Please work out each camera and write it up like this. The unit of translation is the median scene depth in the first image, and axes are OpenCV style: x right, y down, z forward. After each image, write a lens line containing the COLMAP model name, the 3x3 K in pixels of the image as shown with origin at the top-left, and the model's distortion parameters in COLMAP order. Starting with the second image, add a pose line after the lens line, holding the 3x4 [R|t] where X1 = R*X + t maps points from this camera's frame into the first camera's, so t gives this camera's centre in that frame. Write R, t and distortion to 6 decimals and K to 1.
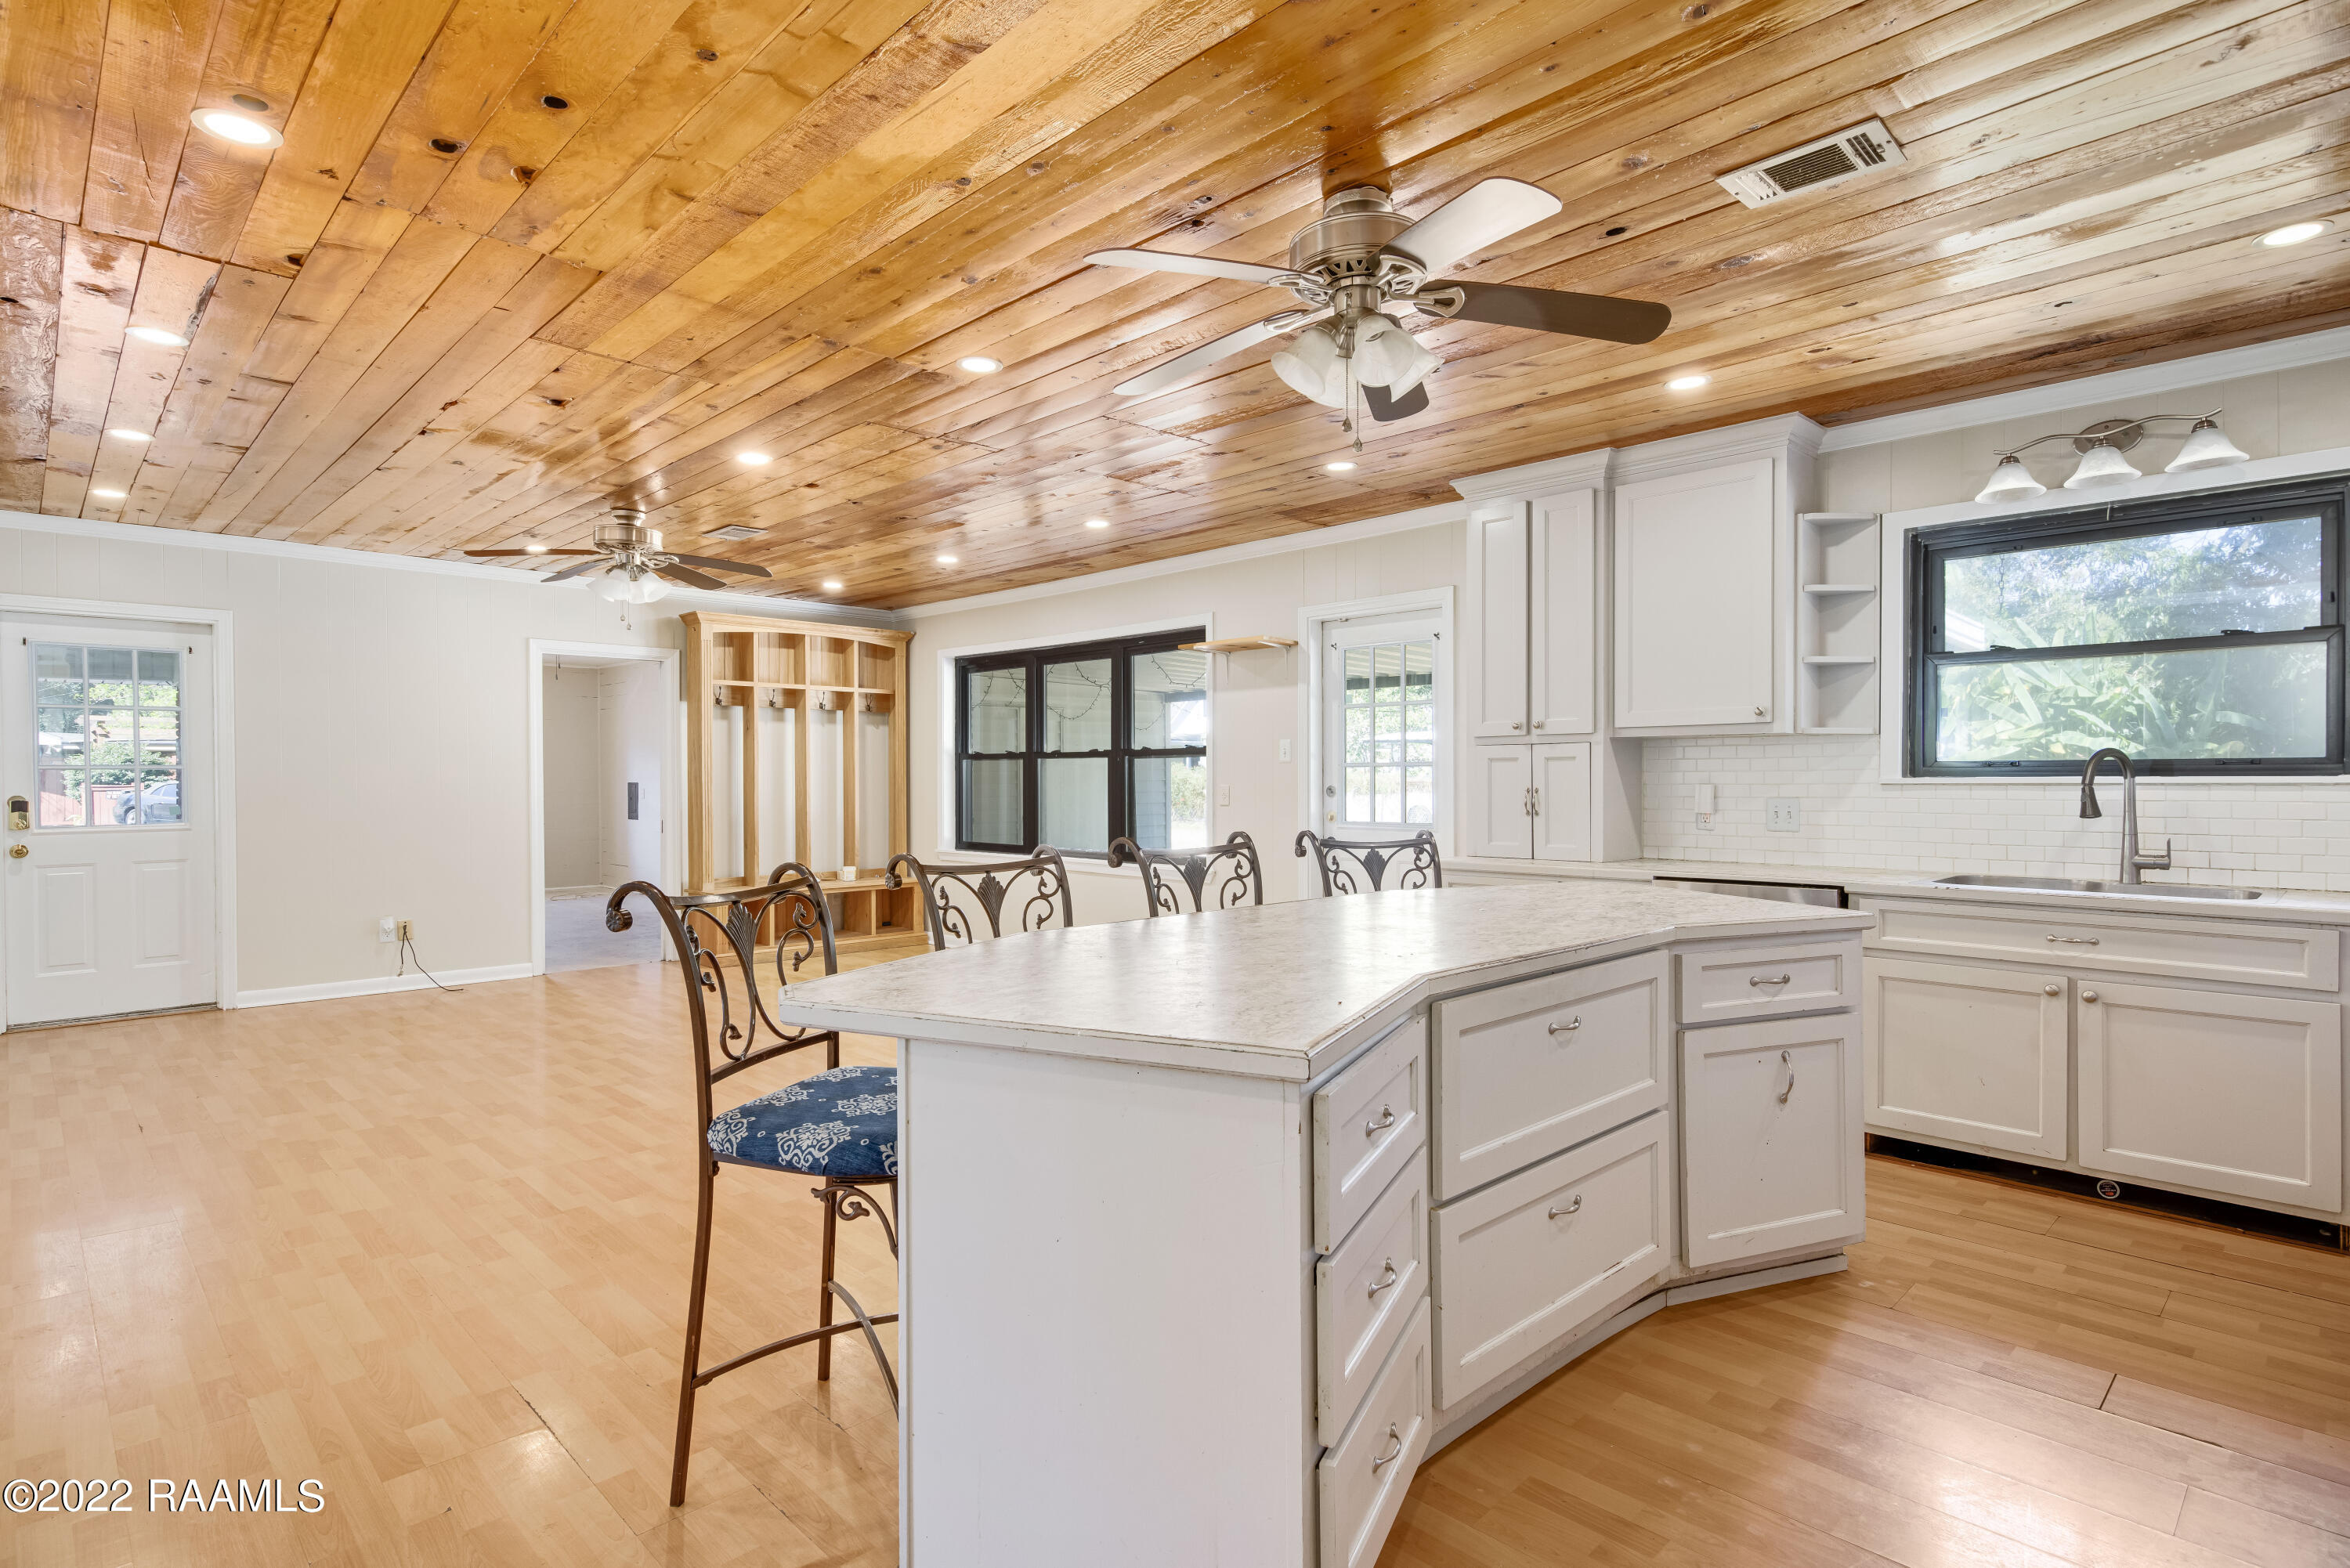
lens RADIAL K [[1180.7, 0, 1175.0], [0, 1180.7, 784.0], [0, 0, 1]] dist [0.014073, -0.001865]
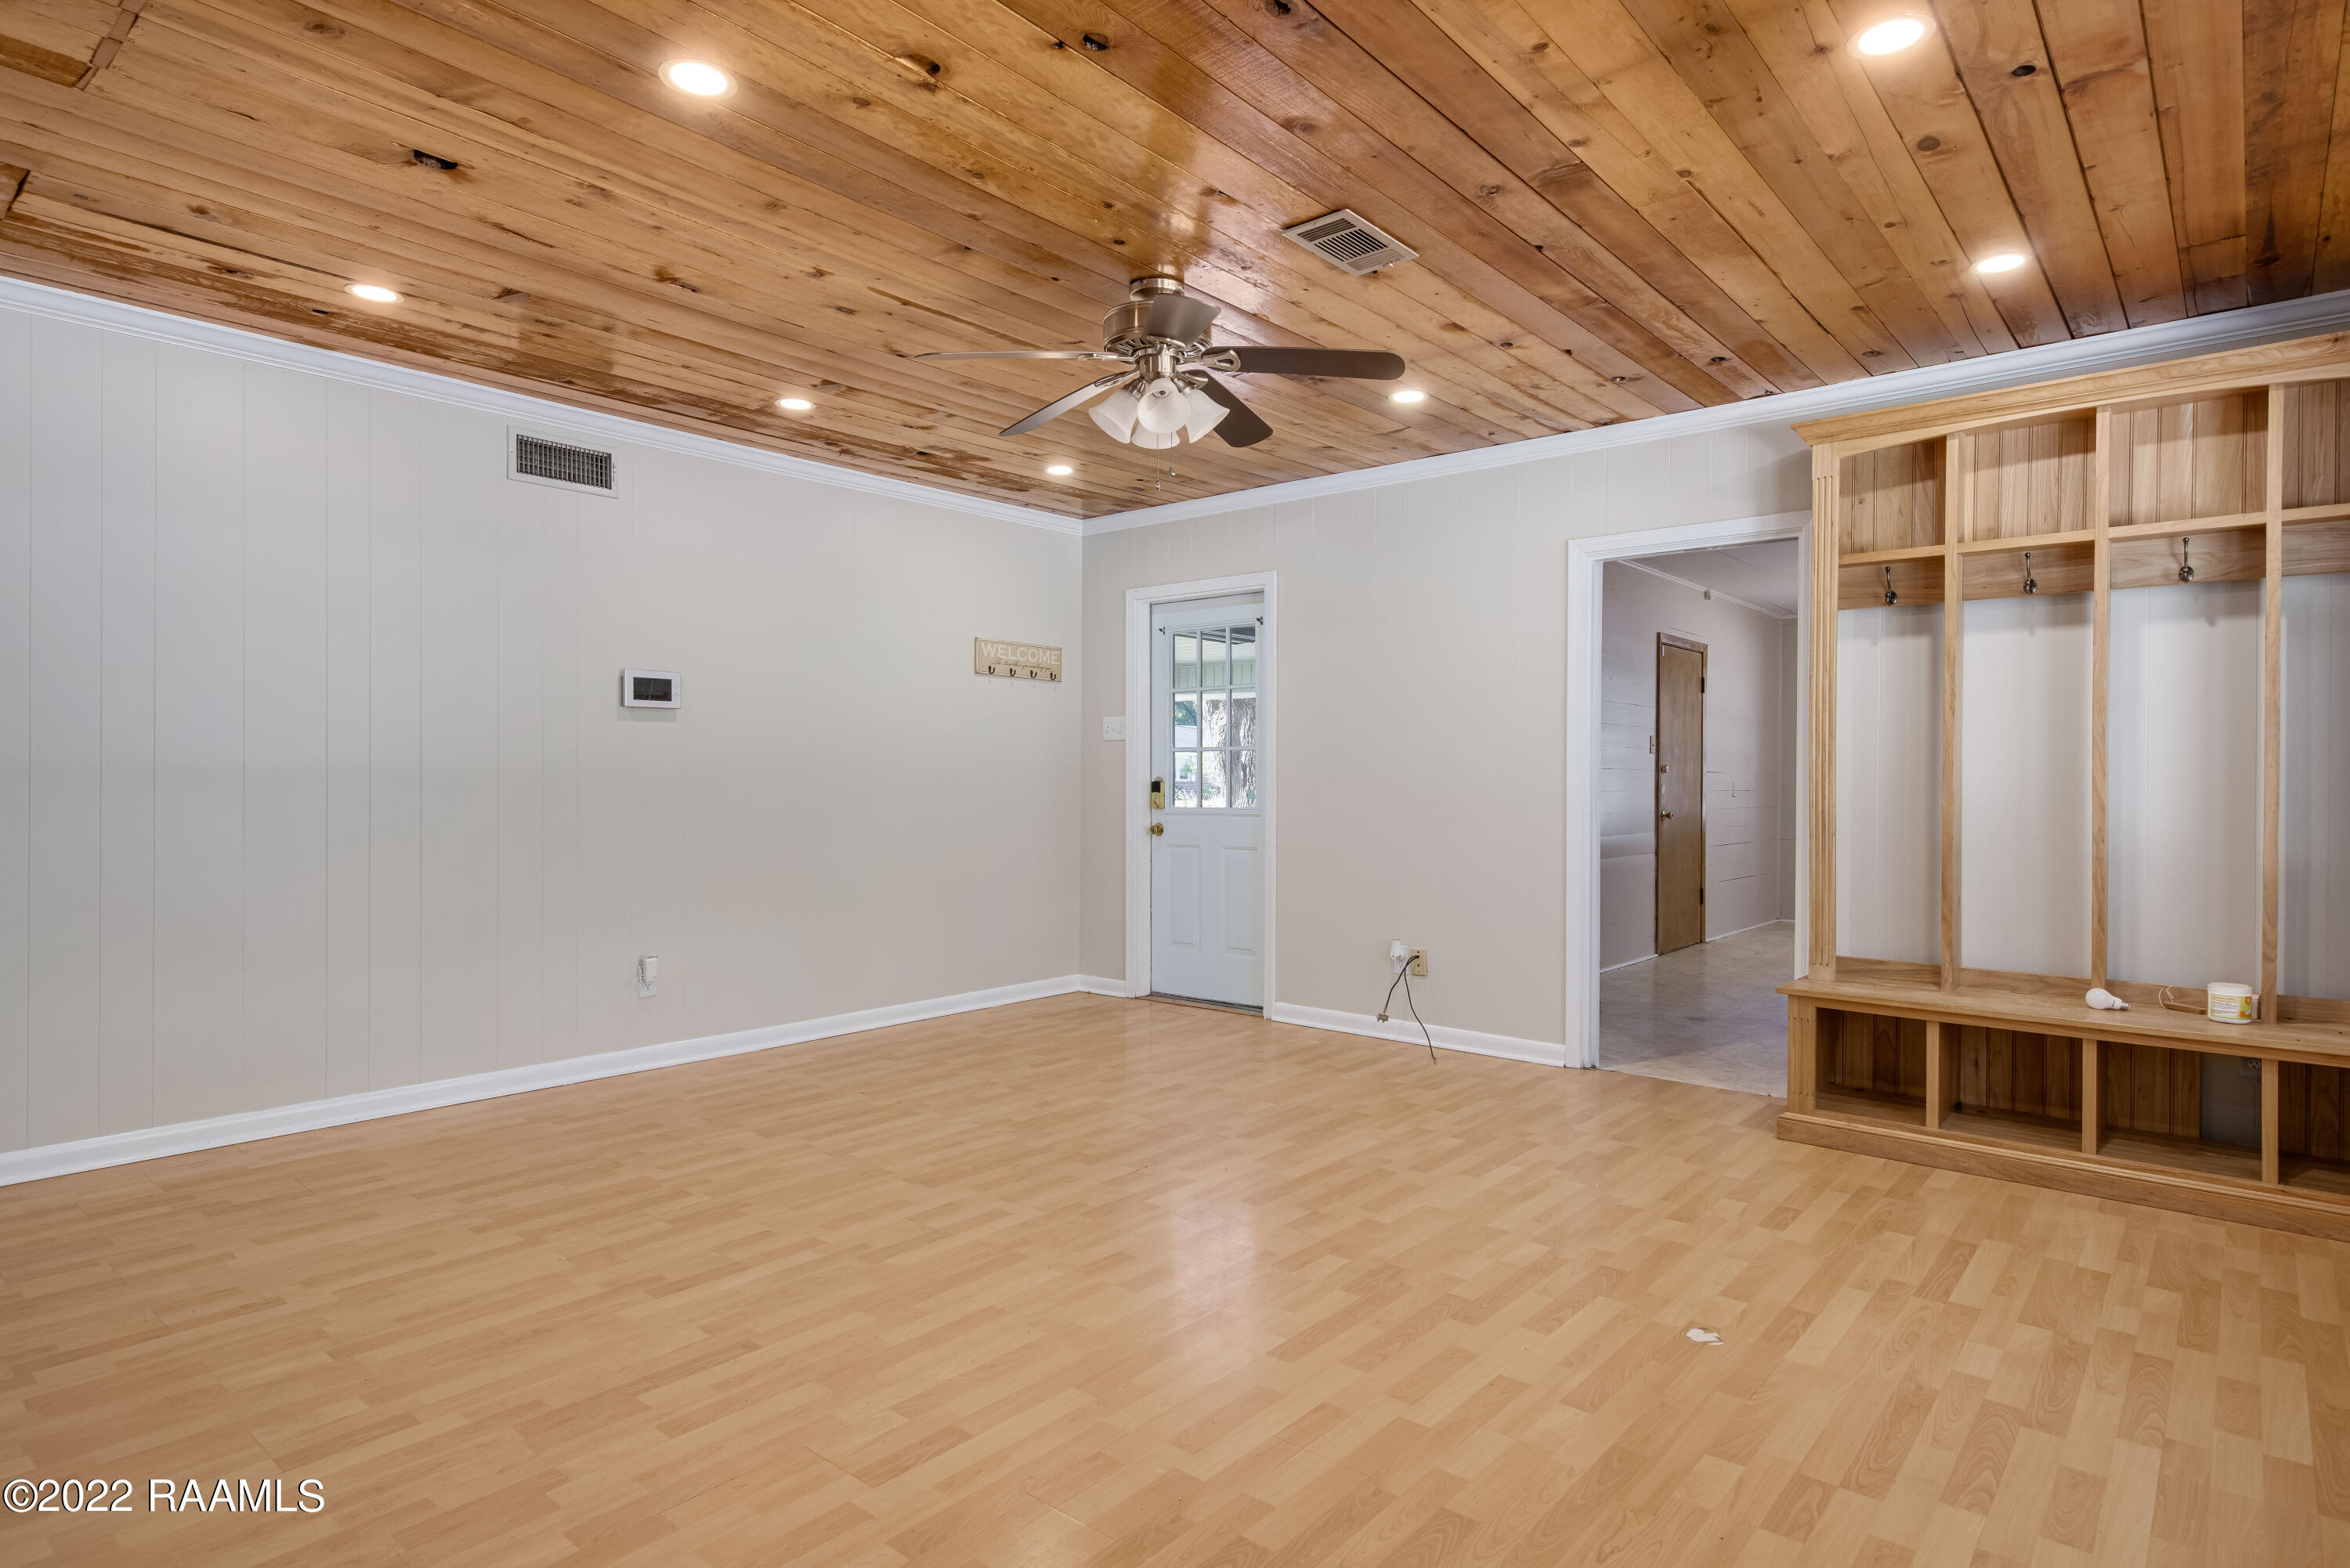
lens RADIAL K [[1261.8, 0, 1175.0], [0, 1261.8, 784.0], [0, 0, 1]] dist [0.020177, 0.000909]
pose [[0.092608, 0.007486, -0.995674, 0.139873], [-0.010583, 0.999923, 0.006534, 0.008392], [0.995646, 0.009932, 0.092680, 0.844042]]
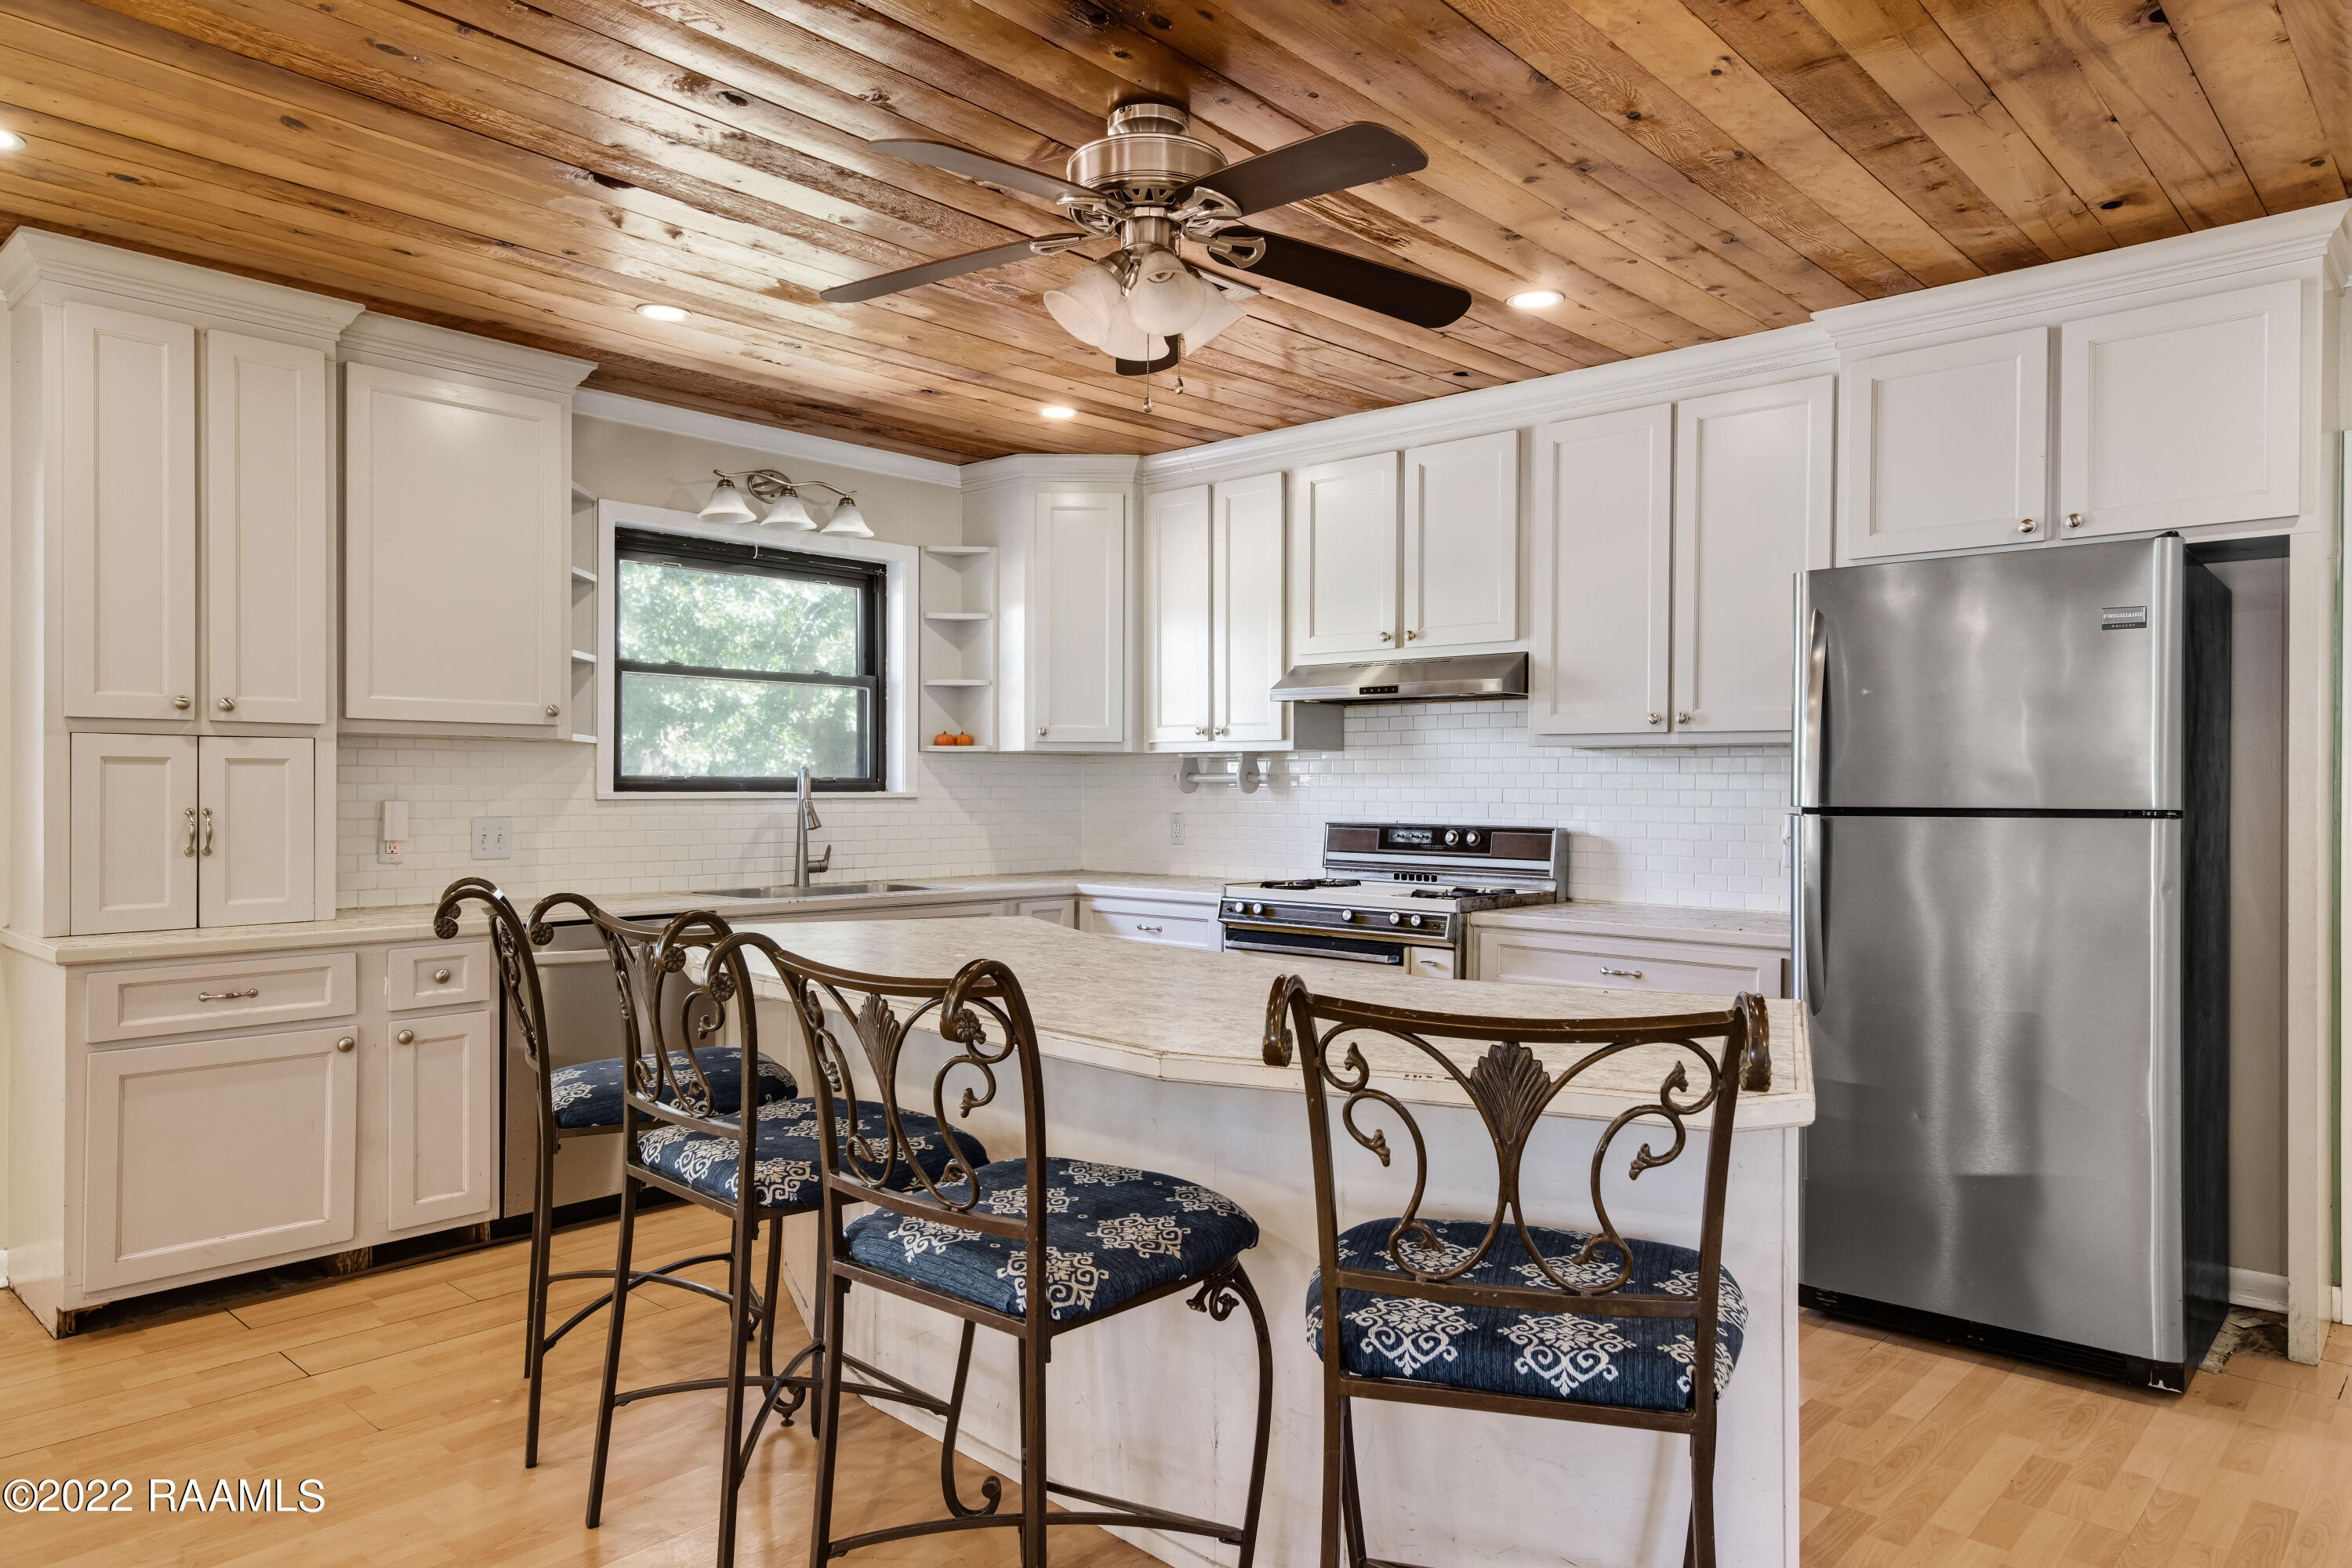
lens RADIAL K [[1481.4, 0, 1176.0], [0, 1481.4, 784.0], [0, 0, 1]] dist [0.014879, 0.000135]
pose [[-0.050806, 0.004677, 0.998698, -0.368005], [0.000844, 0.999989, -0.004640, -0.004243], [-0.998708, 0.000607, -0.050809, 0.420724]]
